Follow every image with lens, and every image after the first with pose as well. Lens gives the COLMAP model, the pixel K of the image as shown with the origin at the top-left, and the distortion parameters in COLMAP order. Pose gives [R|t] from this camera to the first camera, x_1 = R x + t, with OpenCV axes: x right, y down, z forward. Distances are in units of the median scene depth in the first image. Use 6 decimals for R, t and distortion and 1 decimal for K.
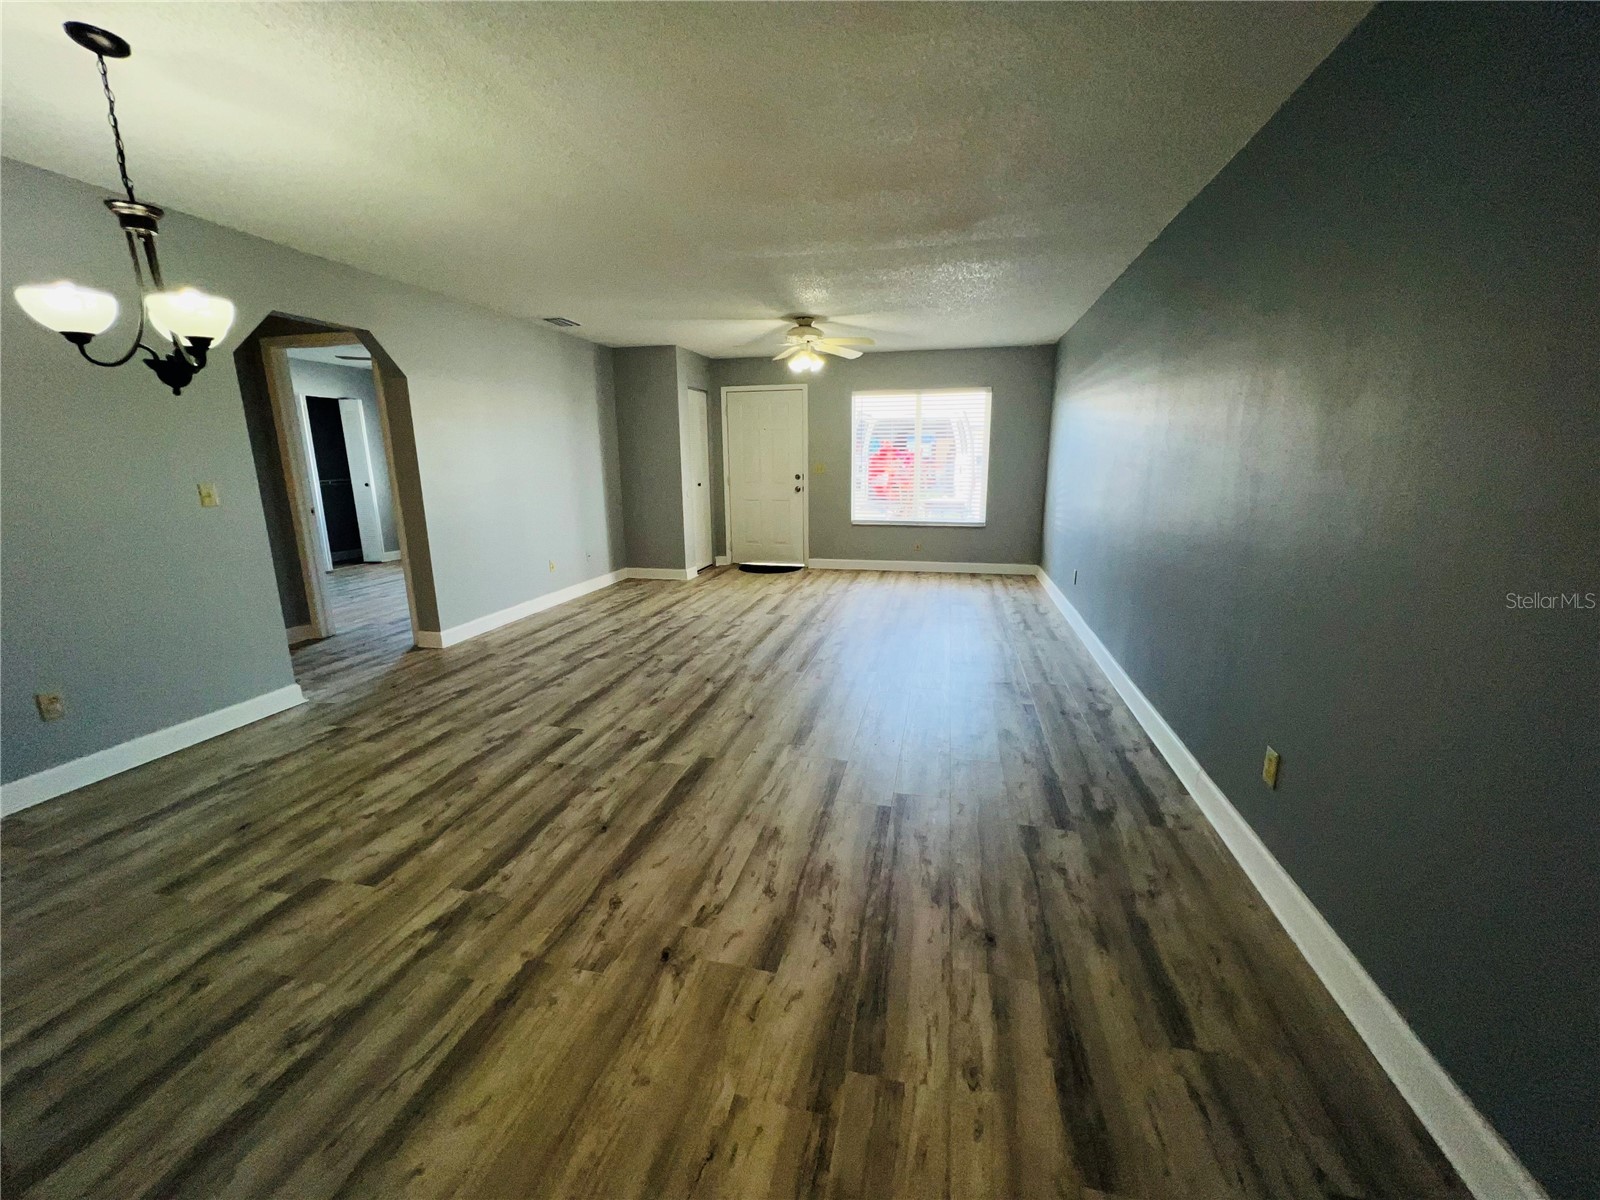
lens RADIAL K [[639.5, 0, 799.5], [0, 639.5, 598.9], [0, 0, 1]] dist [-0.001460, -0.000290]
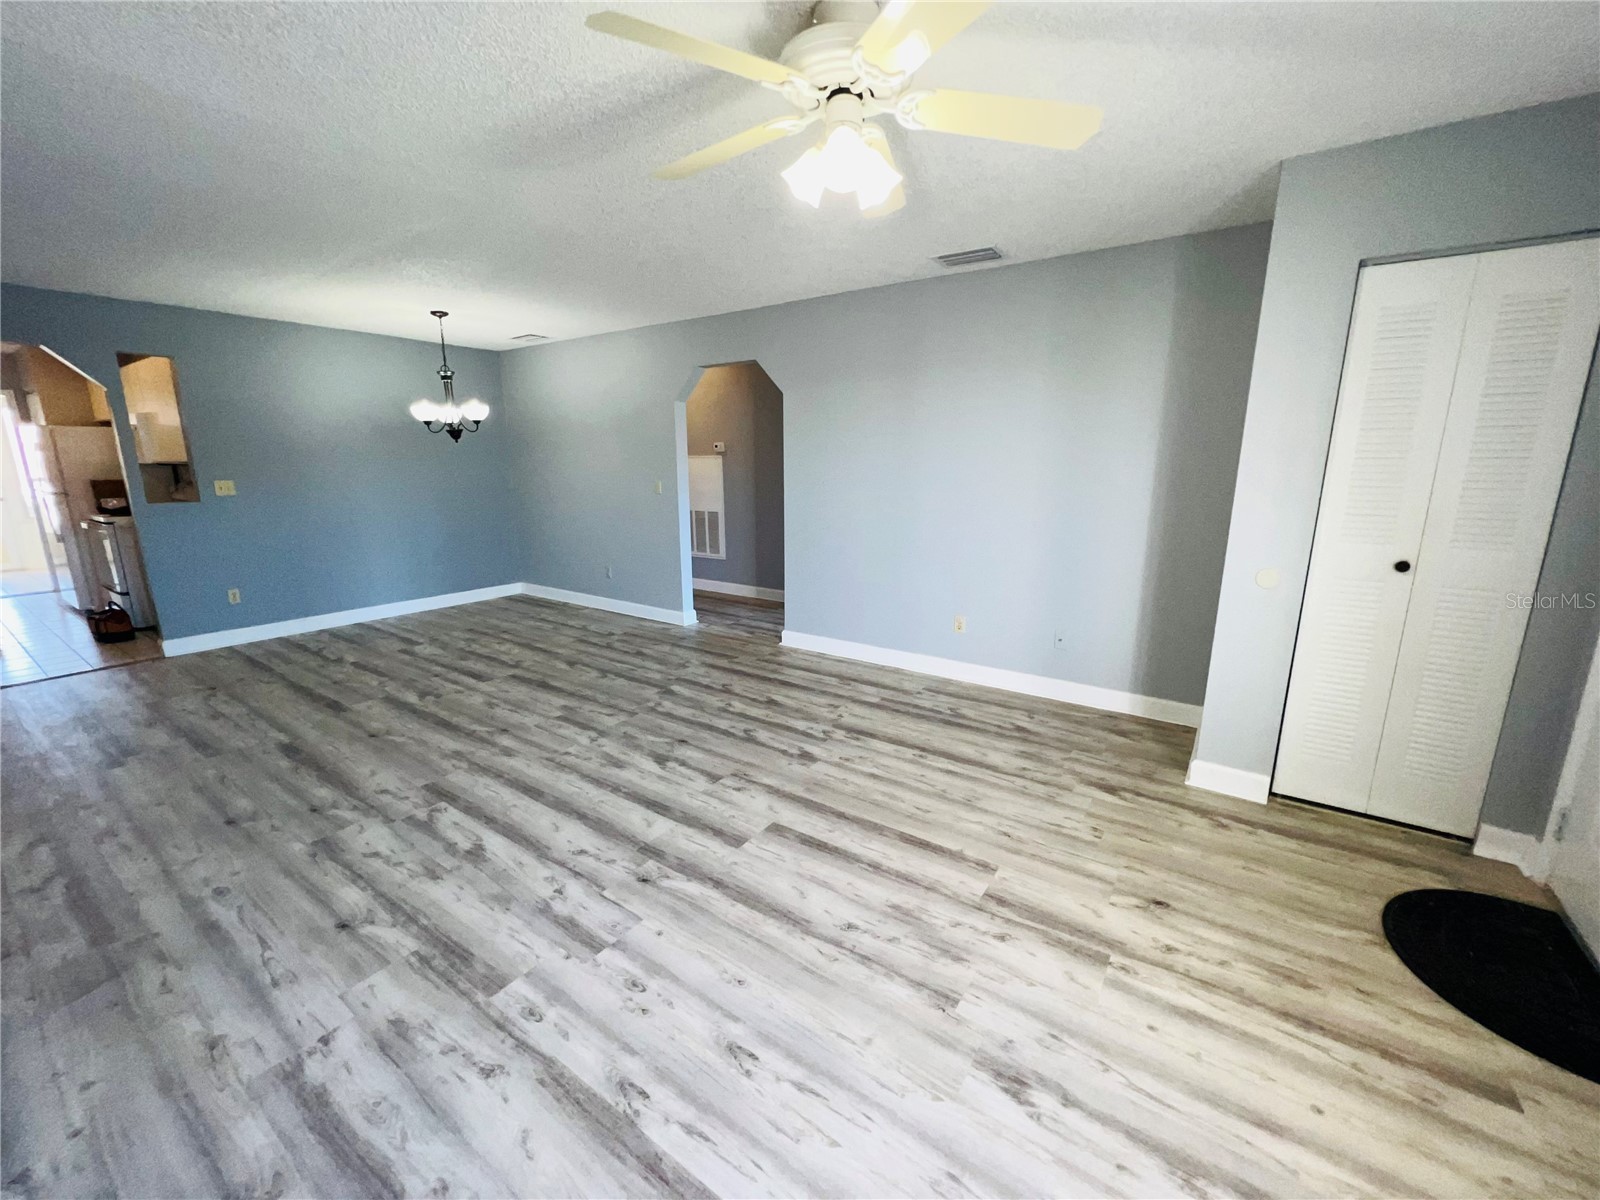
lens RADIAL K [[639.5, 0, 796.2], [0, 639.5, 585.8], [0, 0, 1]] dist [-0.001460, -0.000290]
pose [[-0.372452, 0.190293, -0.908333, 0.444126], [-0.196722, 0.940322, 0.277658, -0.363693], [0.906962, 0.282103, -0.312790, 1.521930]]
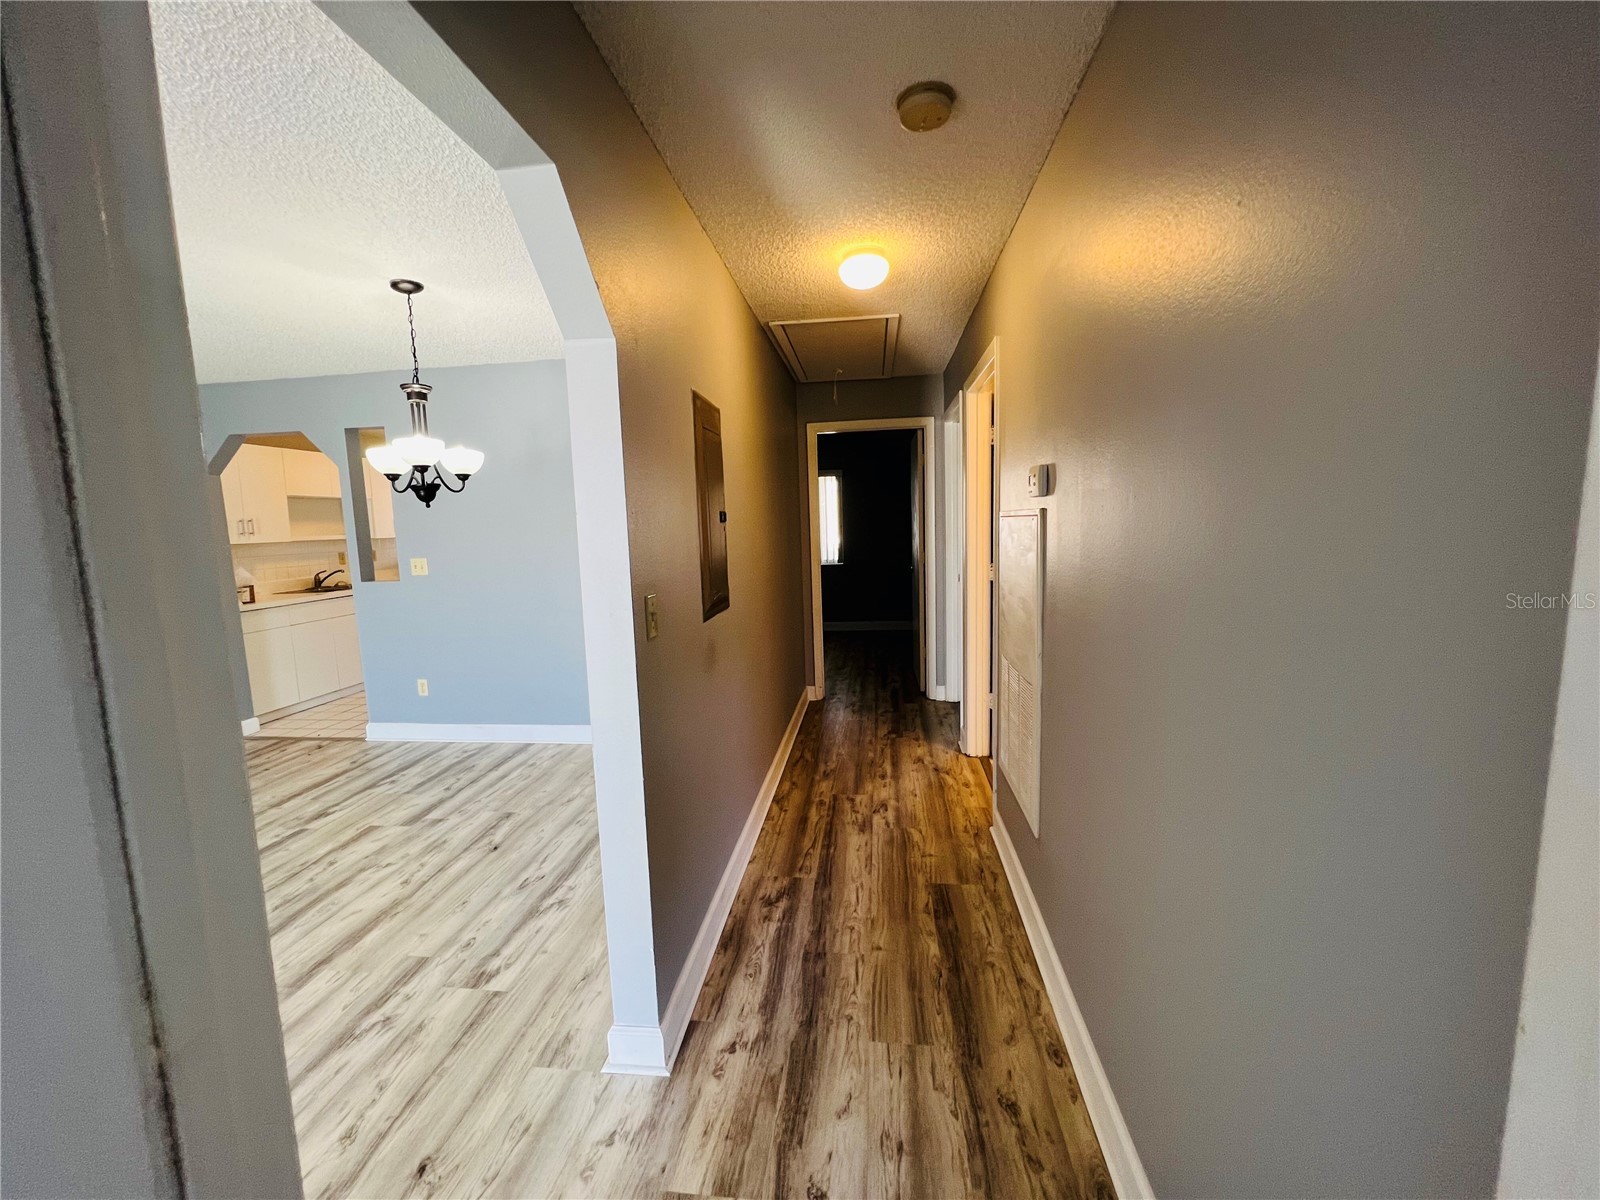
lens RADIAL K [[639.5, 0, 802.8], [0, 639.5, 601.3], [0, 0, 1]] dist [-0.001460, -0.000290]
pose [[-0.993347, 0.053027, -0.102223, -0.796742], [0.015385, 0.940827, 0.338538, -0.286654], [0.114126, 0.334713, -0.935384, 1.205040]]
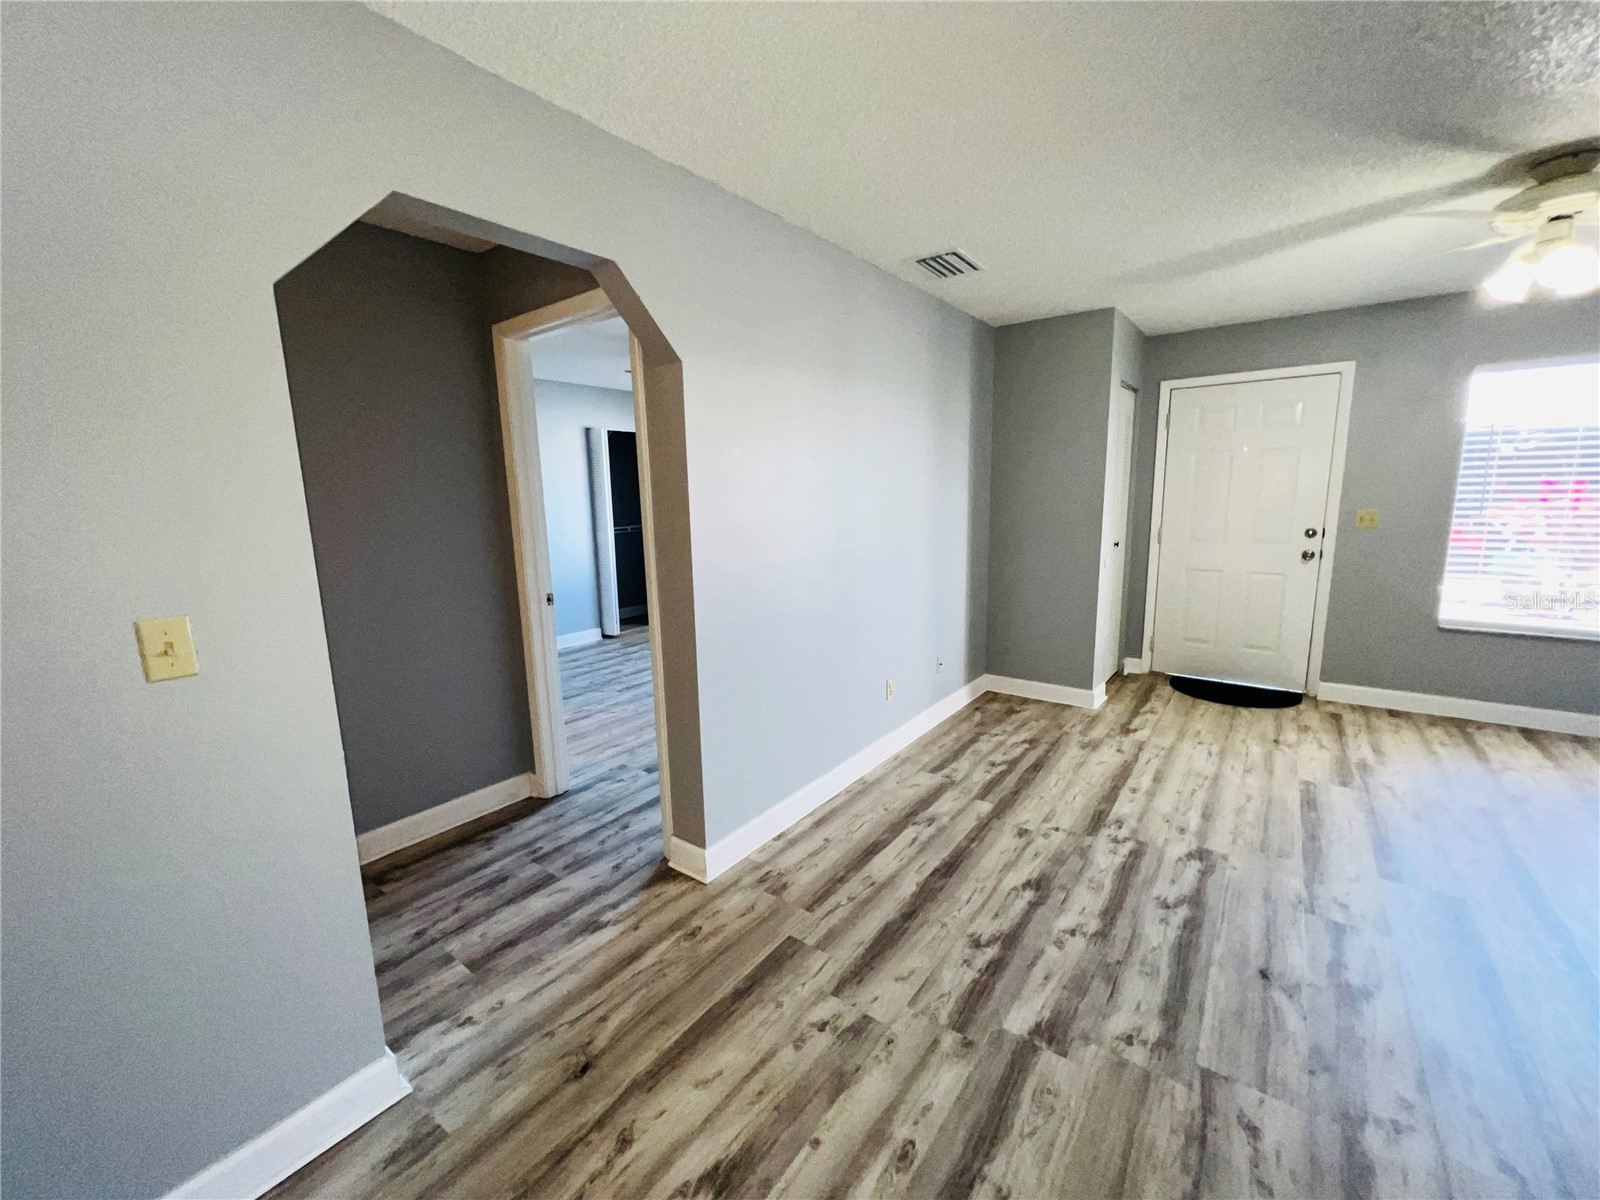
lens RADIAL K [[639.5, 0, 804.2], [0, 639.5, 597.6], [0, 0, 1]] dist [-0.001460, -0.000290]
pose [[0.914591, 0.057015, -0.400340, -0.332957], [-0.075173, 0.996726, -0.029786, -0.163626], [0.397331, 0.057337, 0.915882, 0.620689]]
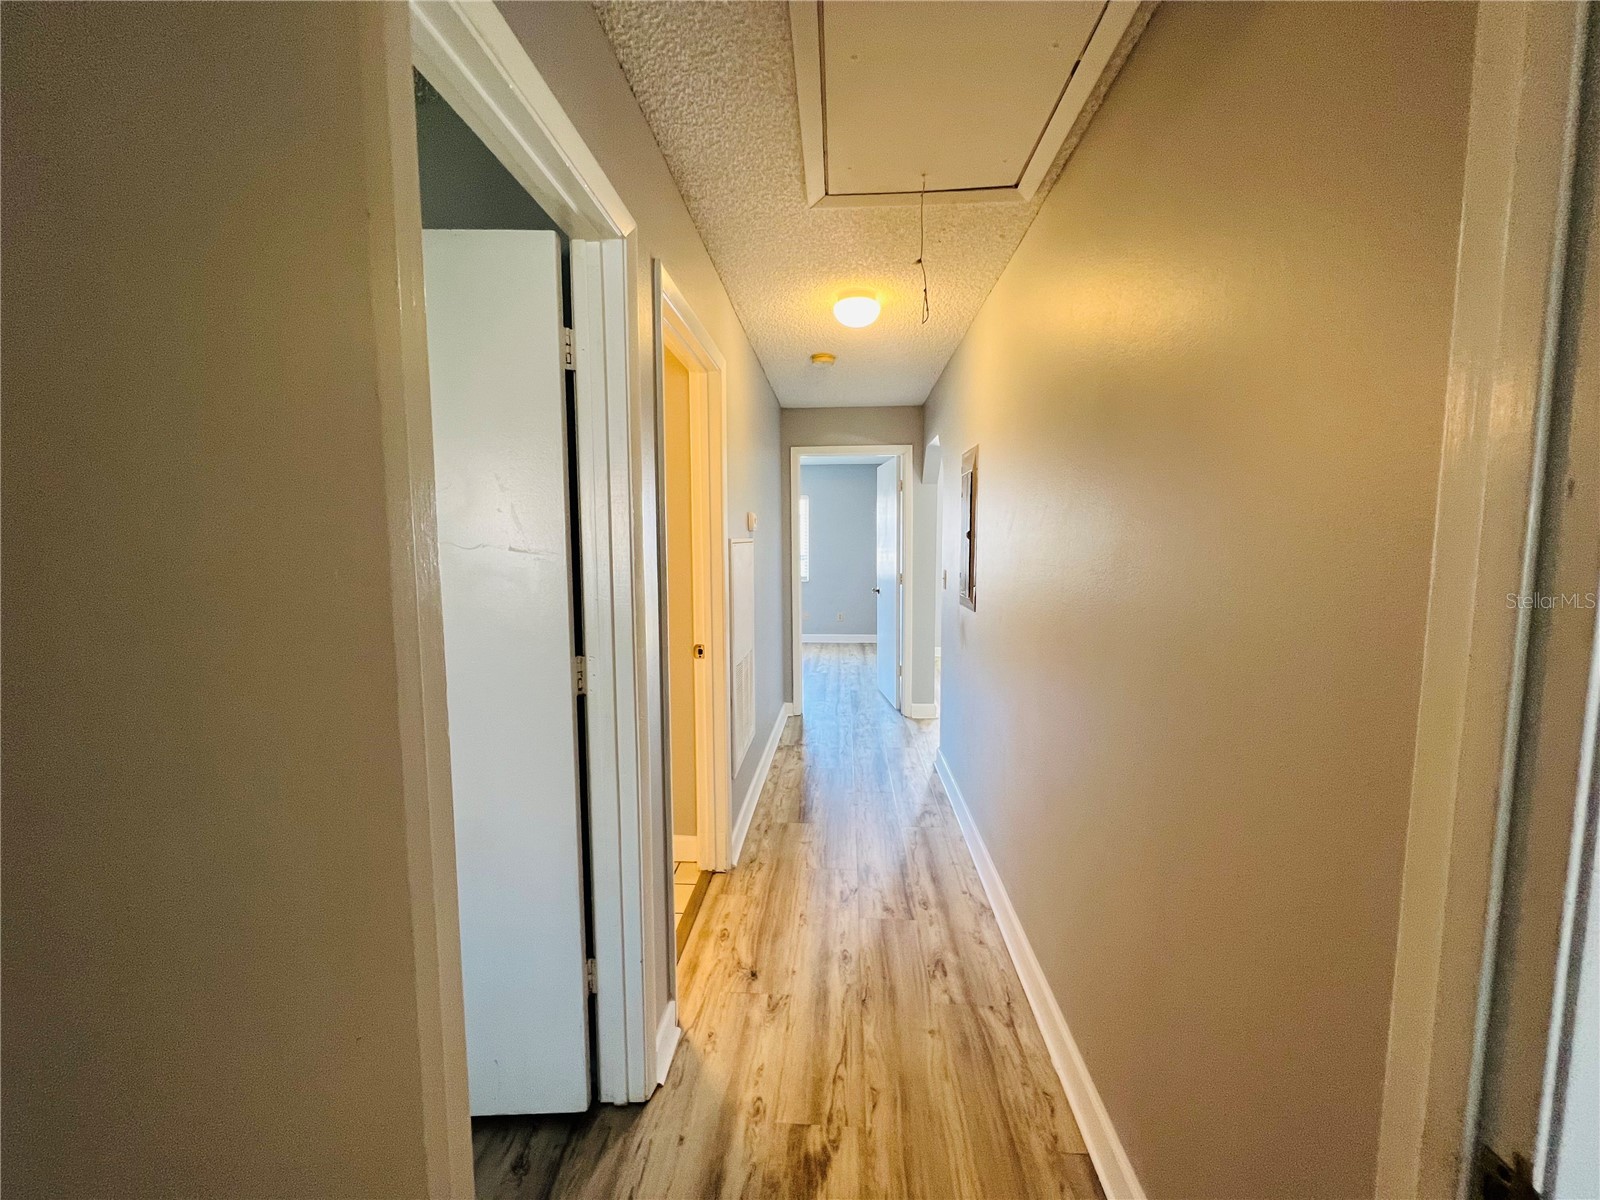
lens RADIAL K [[639.5, 0, 795.7], [0, 639.5, 602.0], [0, 0, 1]] dist [-0.001460, -0.000290]
pose [[0.989011, 0.003026, 0.147814, -1.105043], [0.015151, 0.992453, -0.121687, 0.004068], [-0.147067, 0.122589, 0.981501, -0.083415]]
